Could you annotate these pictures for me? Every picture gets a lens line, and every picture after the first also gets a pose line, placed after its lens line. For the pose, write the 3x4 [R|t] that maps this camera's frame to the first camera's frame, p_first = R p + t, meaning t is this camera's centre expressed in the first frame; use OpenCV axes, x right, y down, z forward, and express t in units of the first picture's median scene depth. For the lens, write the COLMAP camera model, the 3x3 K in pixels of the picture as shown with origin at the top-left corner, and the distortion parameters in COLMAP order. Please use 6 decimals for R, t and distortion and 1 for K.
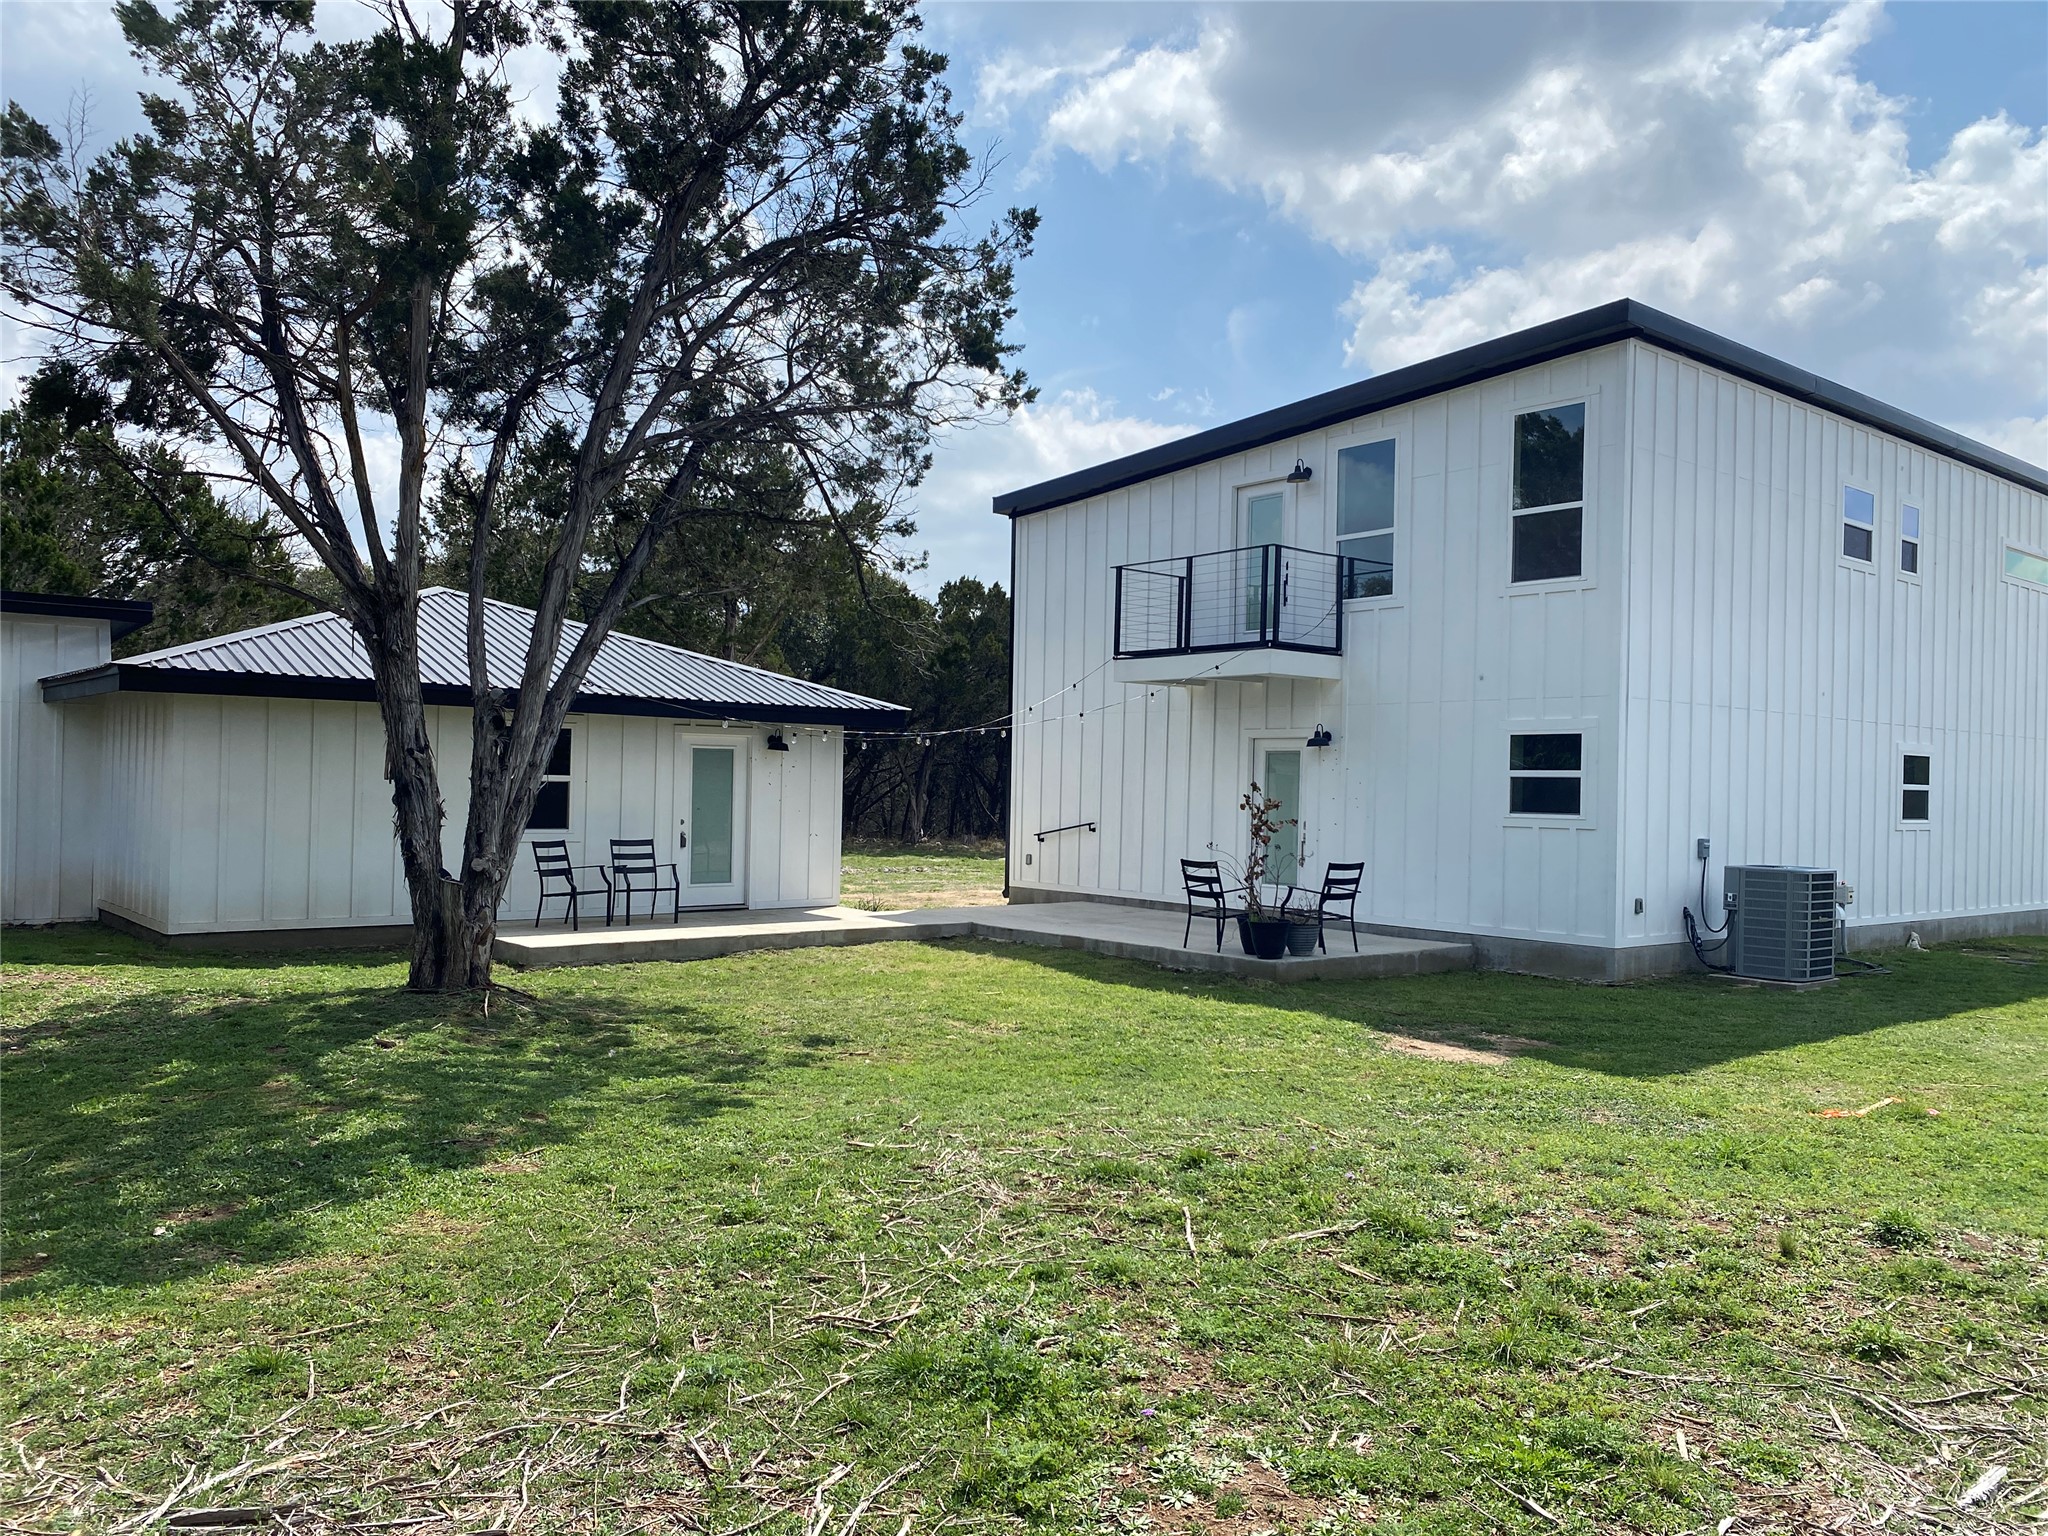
lens RADIAL K [[1564.8, 0, 1018.7], [0, 1564.8, 784.2], [0, 0, 1]] dist [0.056732, -0.064297]
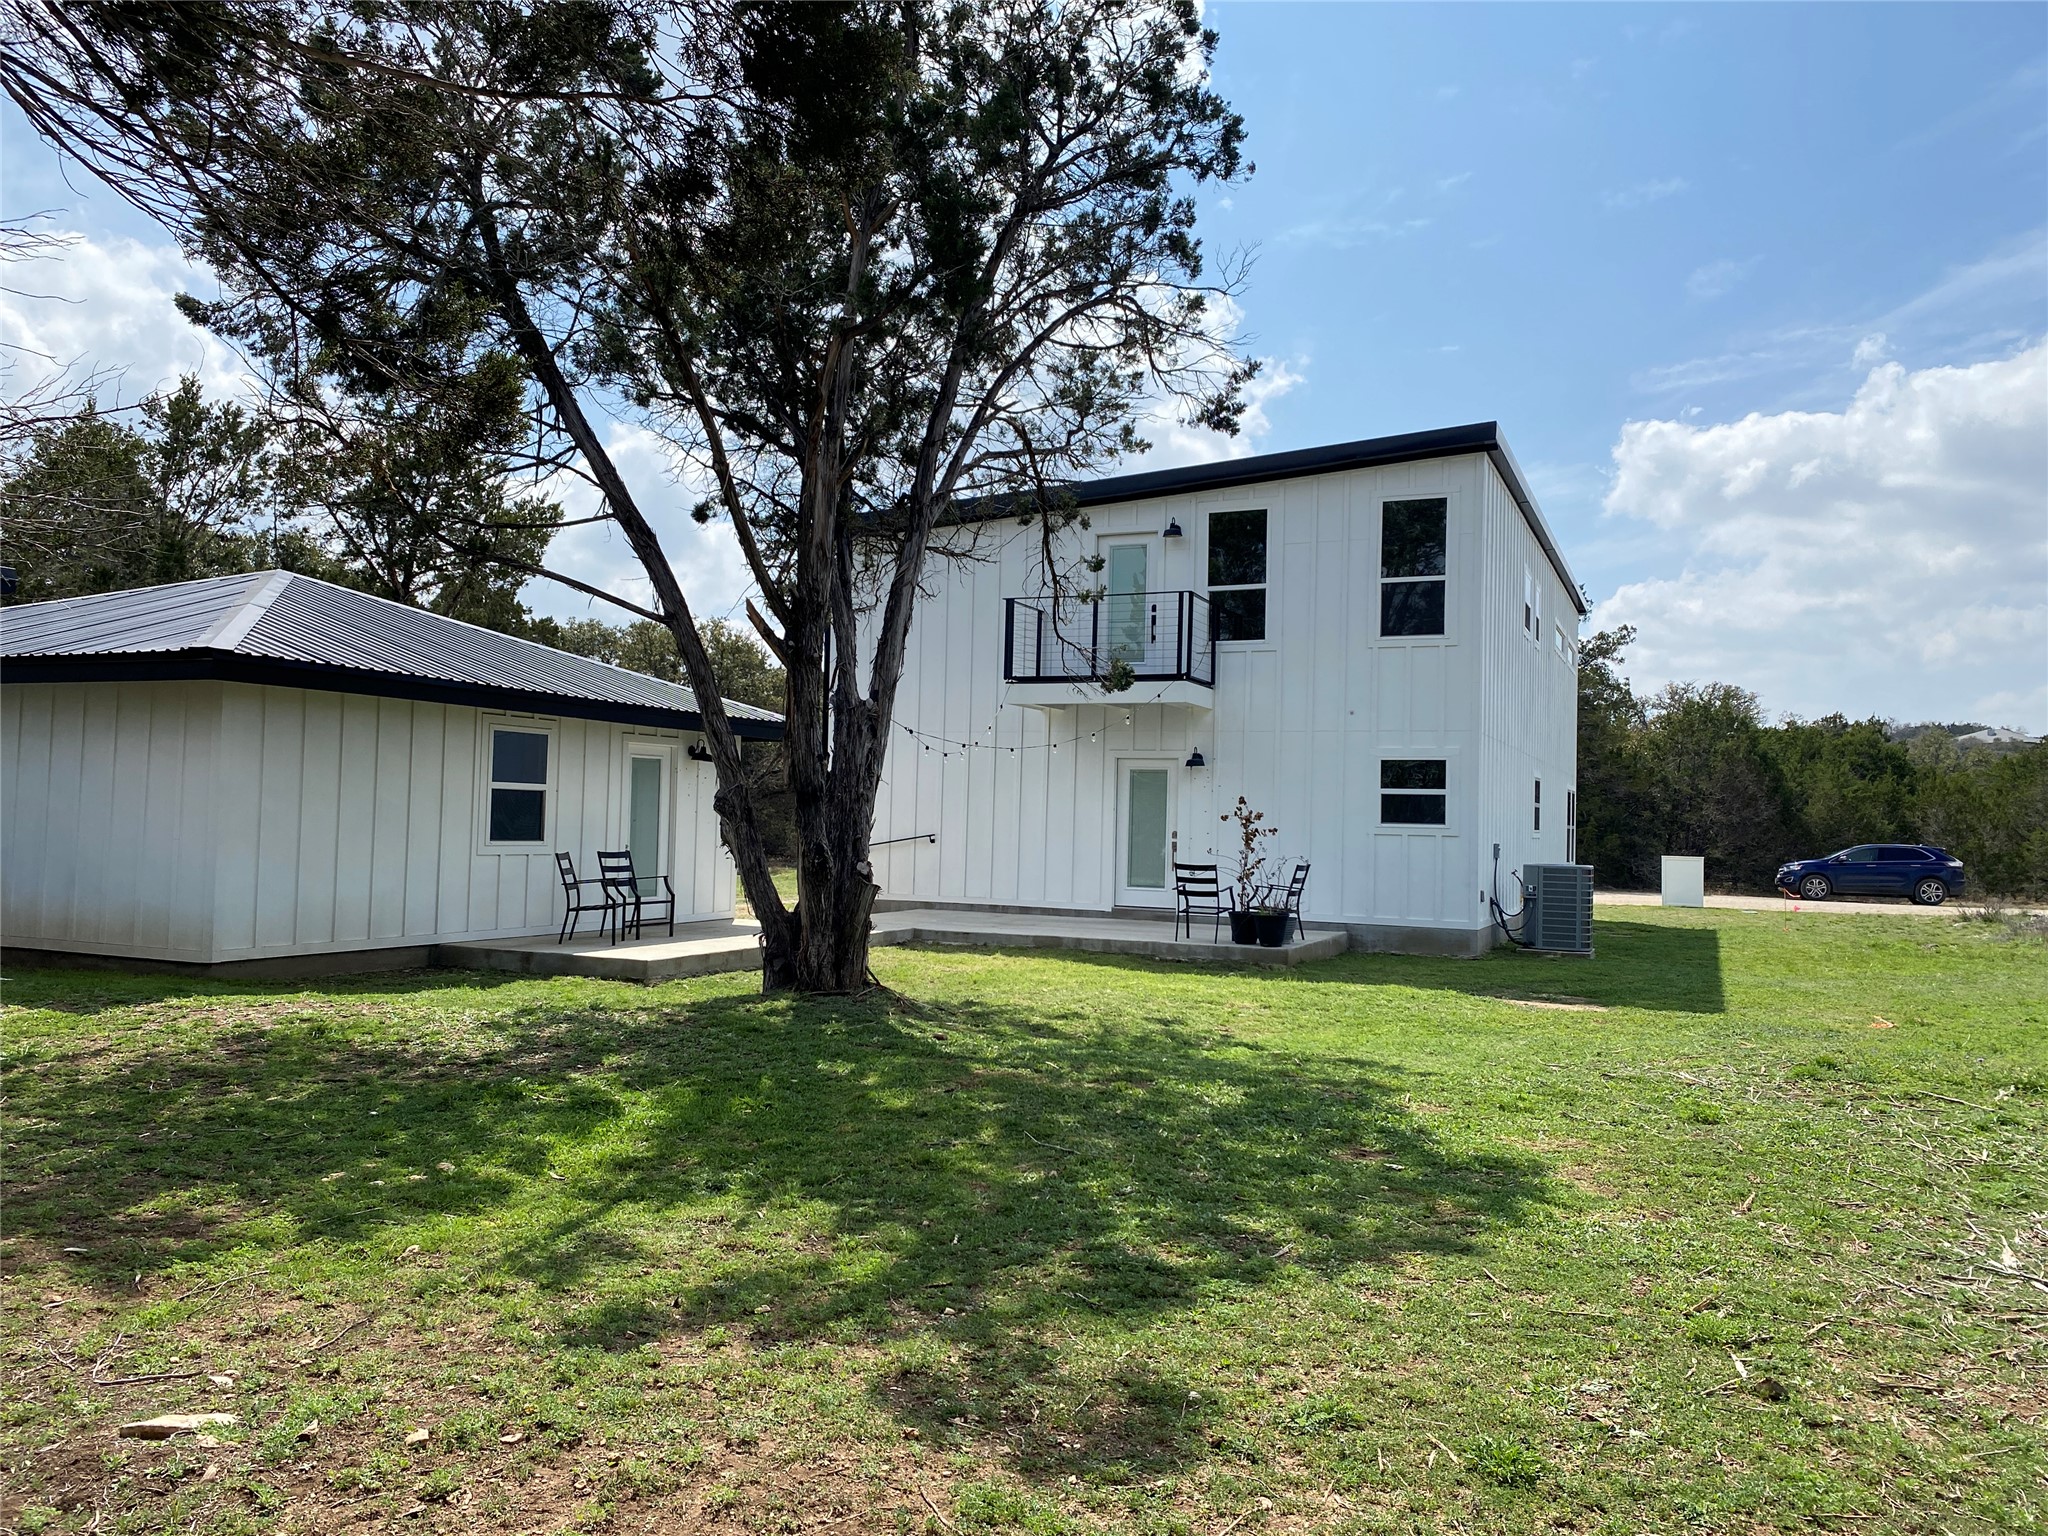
lens RADIAL K [[1564.8, 0, 1006.9], [0, 1564.8, 773.8], [0, 0, 1]] dist [0.056732, -0.064297]
pose [[0.888684, 0.016976, 0.458205, -0.508046], [-0.006951, 0.999698, -0.023555, 0.010209], [-0.458467, 0.017748, 0.888534, 0.044119]]
